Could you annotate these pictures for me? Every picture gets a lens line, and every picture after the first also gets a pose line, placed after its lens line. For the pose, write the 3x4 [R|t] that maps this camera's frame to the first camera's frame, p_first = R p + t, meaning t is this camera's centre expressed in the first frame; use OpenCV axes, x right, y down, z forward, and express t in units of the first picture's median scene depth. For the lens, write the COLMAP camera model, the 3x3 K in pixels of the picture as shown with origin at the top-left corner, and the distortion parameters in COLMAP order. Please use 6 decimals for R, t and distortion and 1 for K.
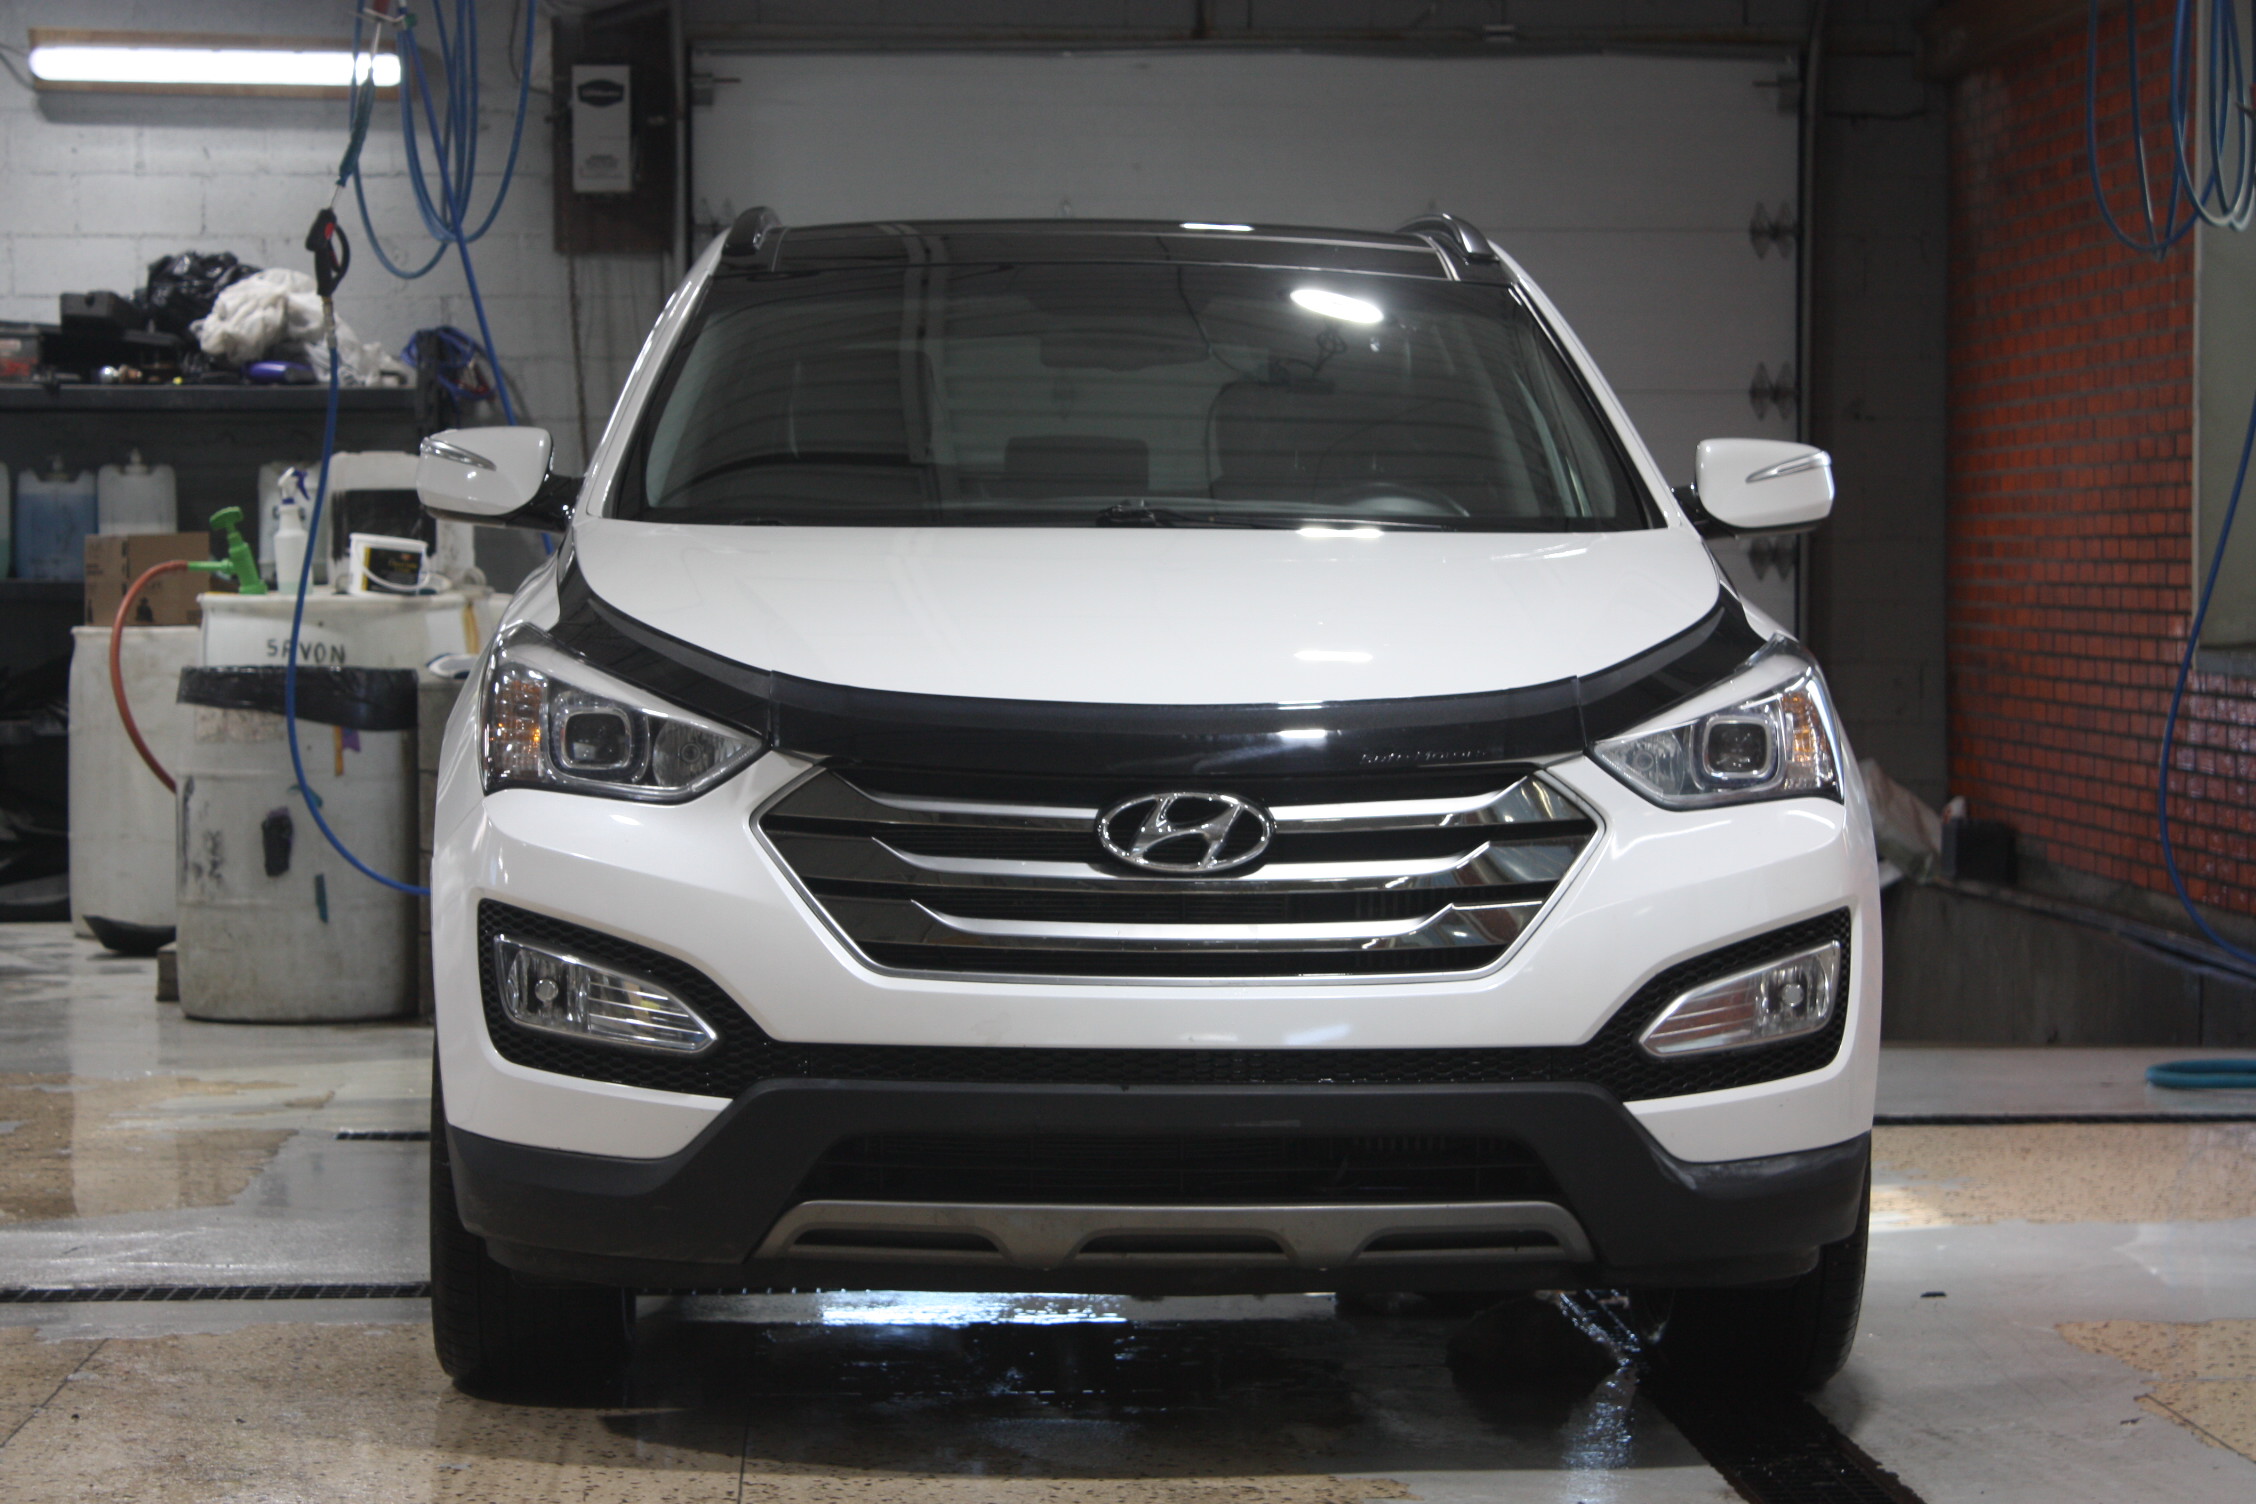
lens RADIAL K [[5727.4, 0, 1132.4], [0, 5727.4, 761.2], [0, 0, 1]] dist [0.034066, 0.000000]
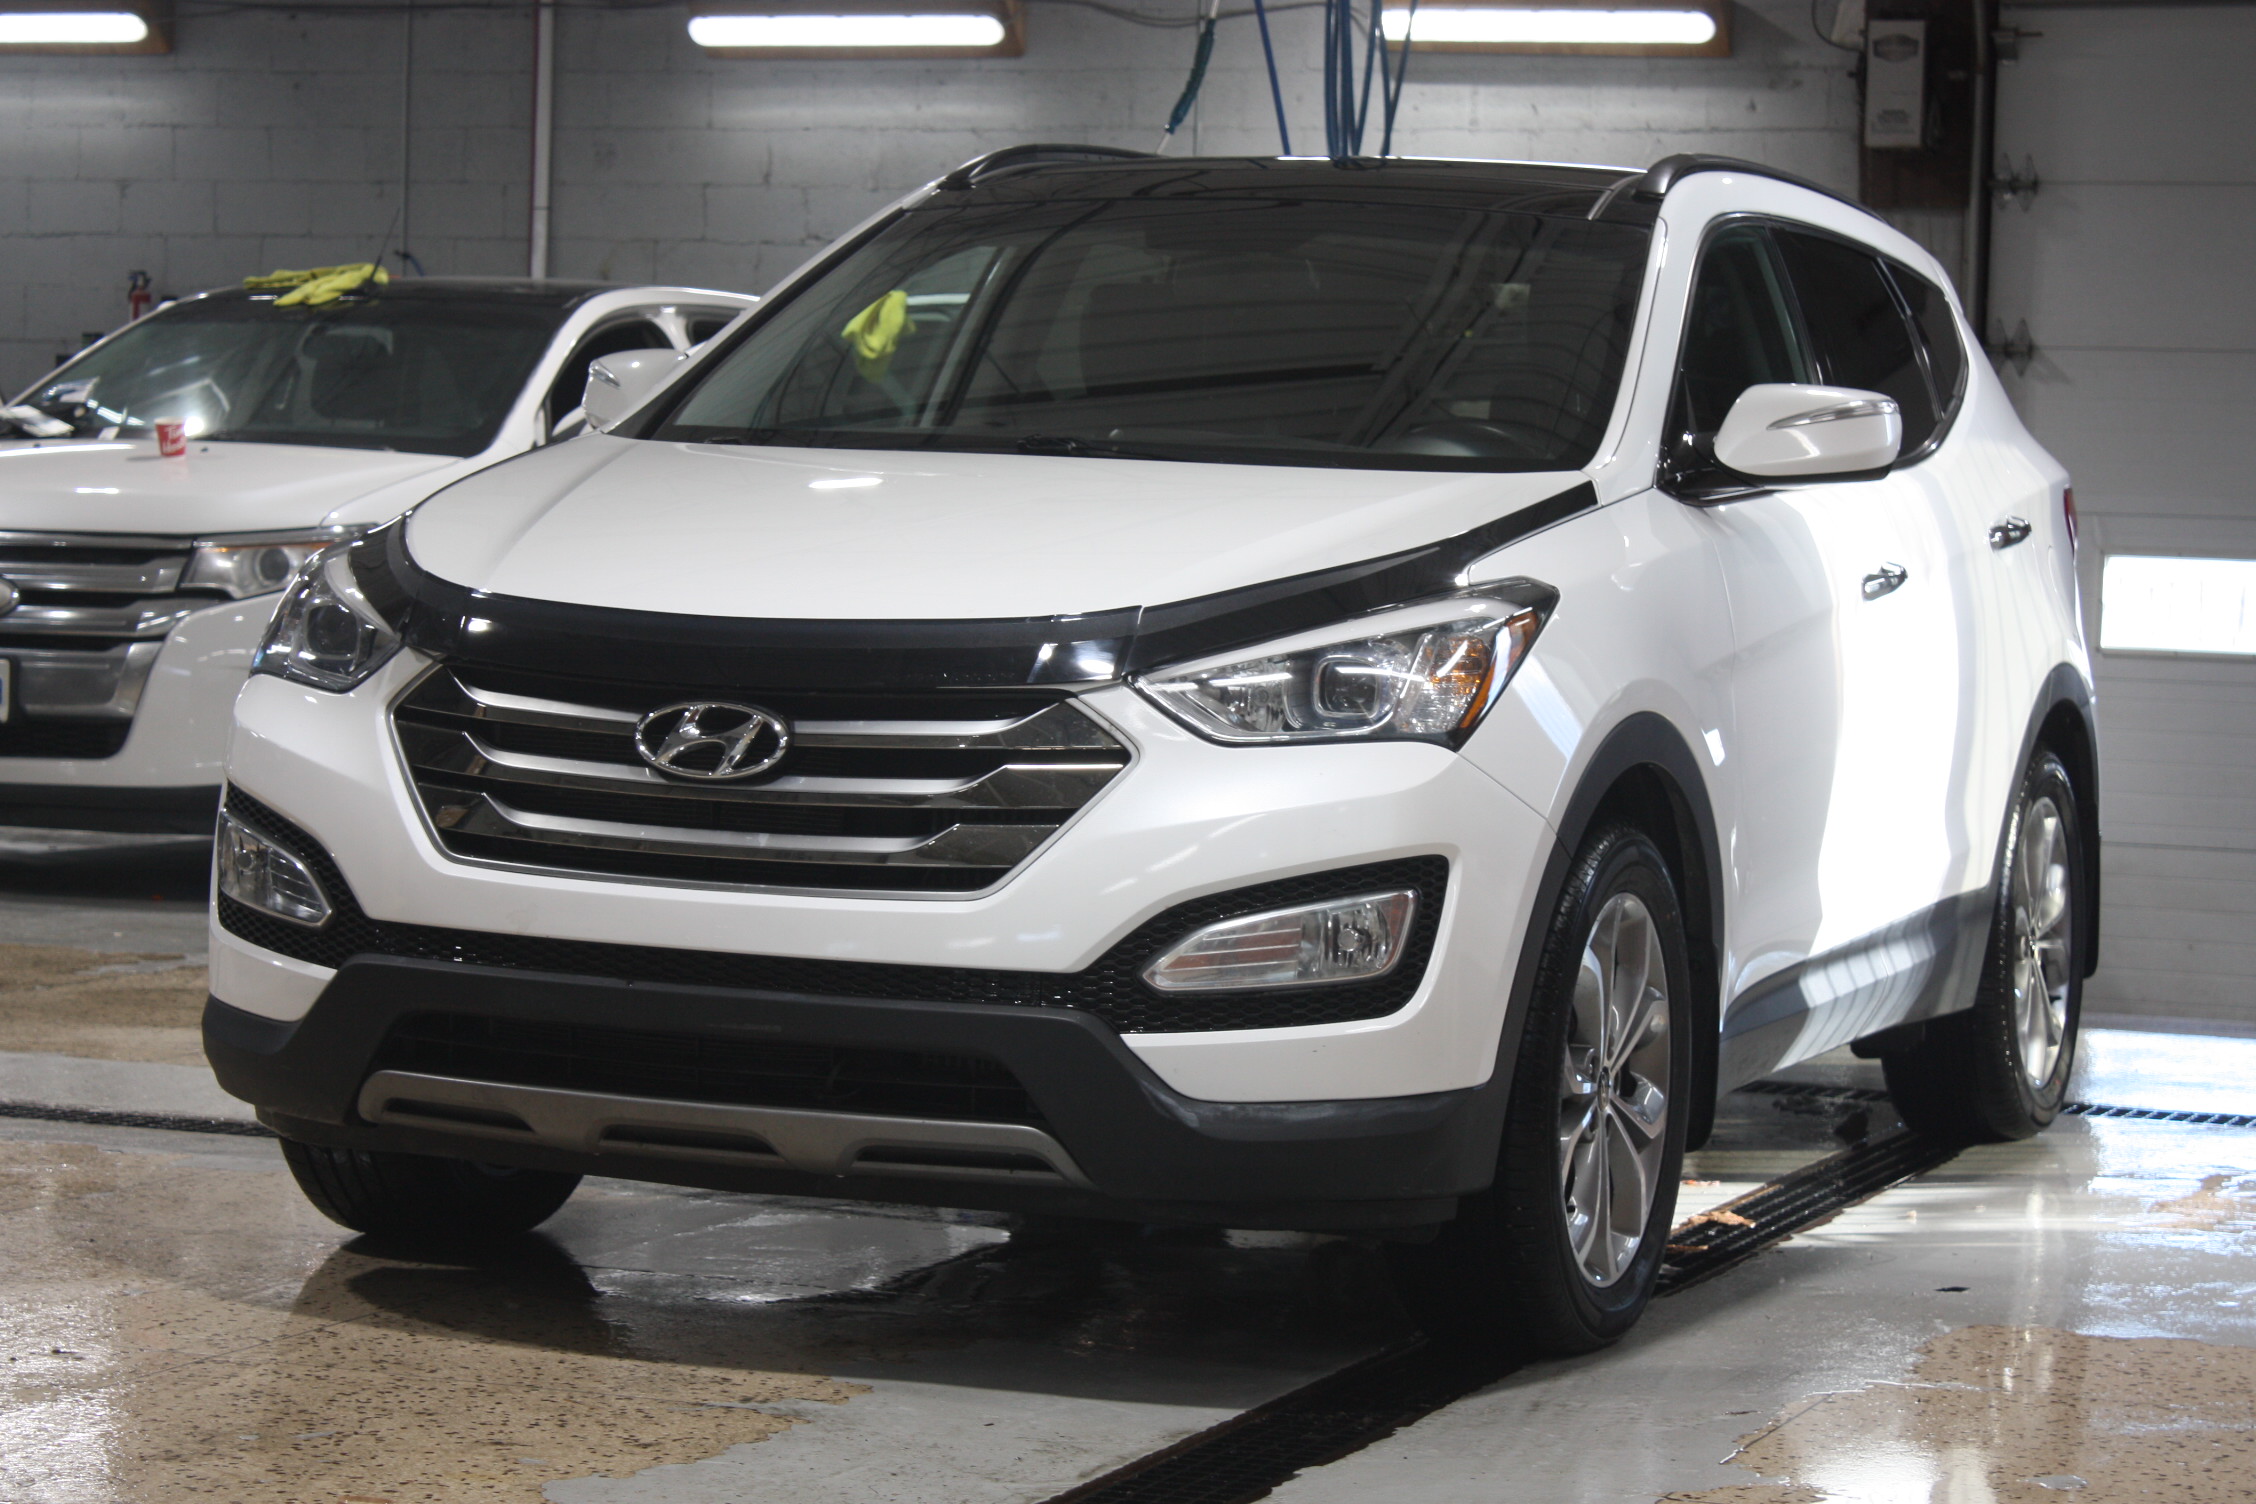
lens RADIAL K [[5727.4, 0, 1133.6], [0, 5727.4, 742.1], [0, 0, 1]] dist [0.034066, 0.000000]
pose [[0.892287, 0.046875, -0.449028, 0.521725], [-0.046730, 0.998842, 0.011411, -0.002488], [0.449043, 0.010801, 0.893445, 0.108822]]
